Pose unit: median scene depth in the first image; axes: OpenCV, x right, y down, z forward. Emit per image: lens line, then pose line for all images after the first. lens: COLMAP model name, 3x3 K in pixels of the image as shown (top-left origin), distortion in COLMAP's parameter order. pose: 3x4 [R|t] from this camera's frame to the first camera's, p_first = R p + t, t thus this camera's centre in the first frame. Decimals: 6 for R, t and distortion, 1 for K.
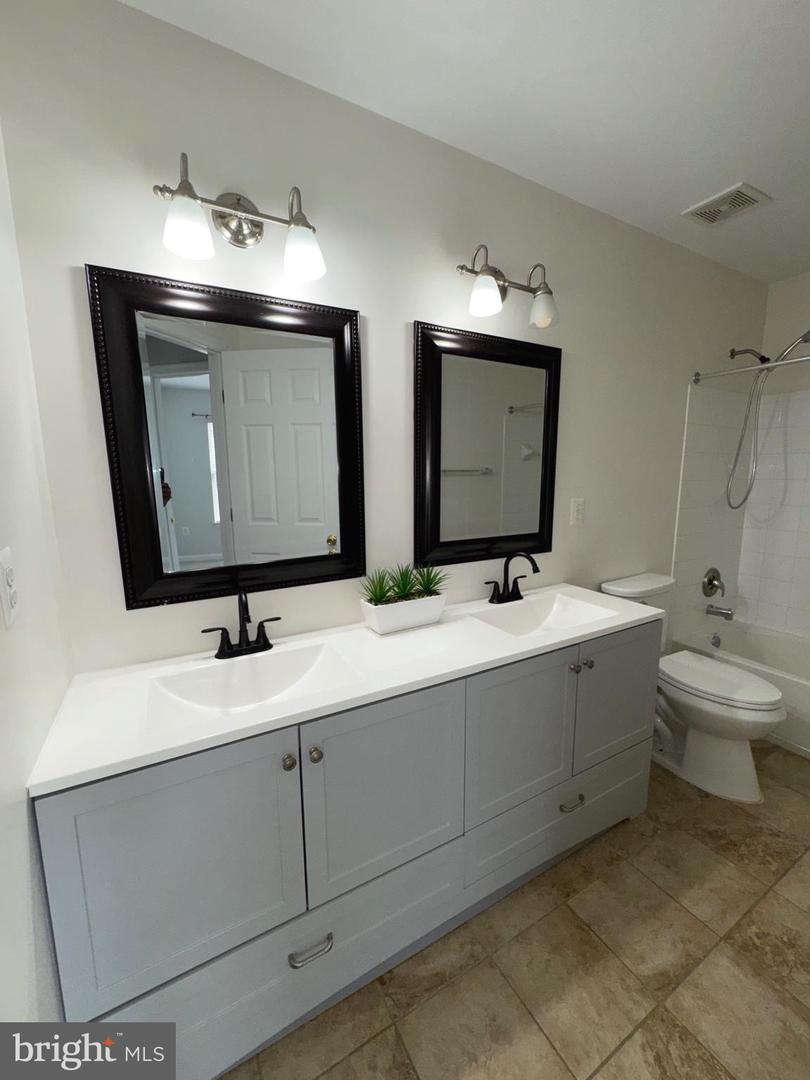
lens RADIAL K [[432.7, 0, 404.3], [0, 432.7, 534.2], [0, 0, 1]] dist [-0.002024, 0.001164]
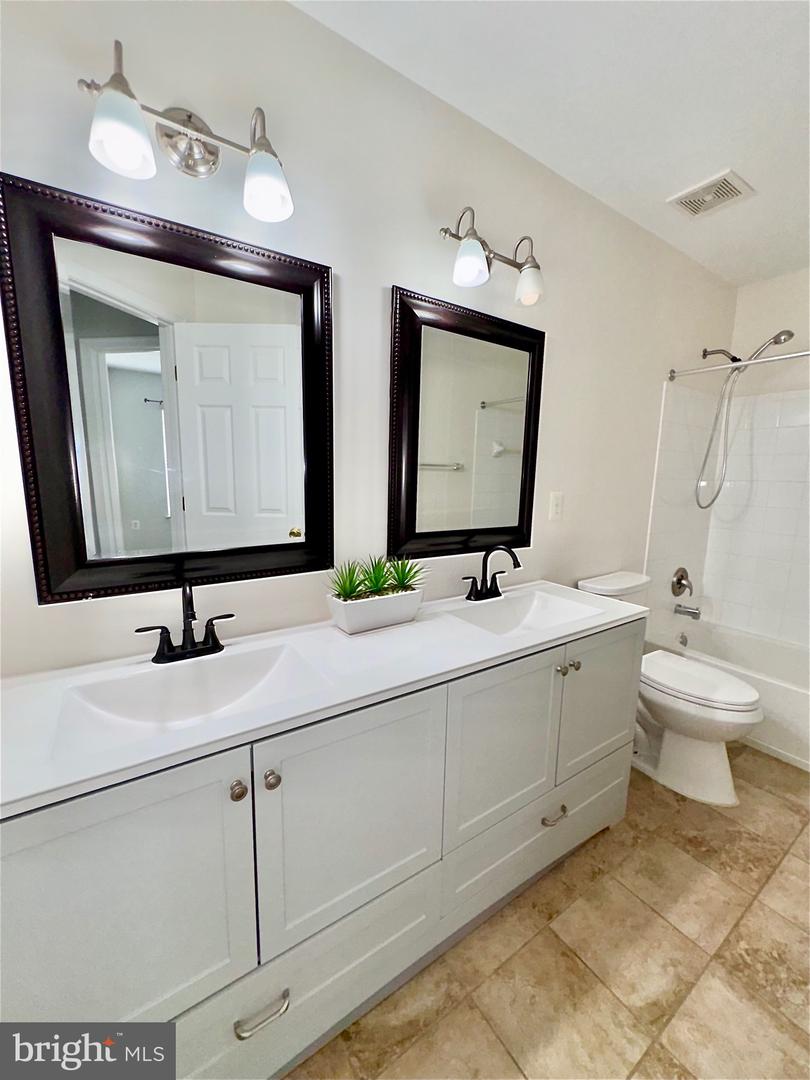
lens RADIAL K [[432.7, 0, 403.5], [0, 432.7, 535.0], [0, 0, 1]] dist [-0.002024, 0.001164]
pose [[0.996583, 0.016165, 0.081001, -0.019033], [-0.016220, 0.999868, 0.000015, 0.025860], [-0.080990, -0.001329, 0.996714, 0.102950]]
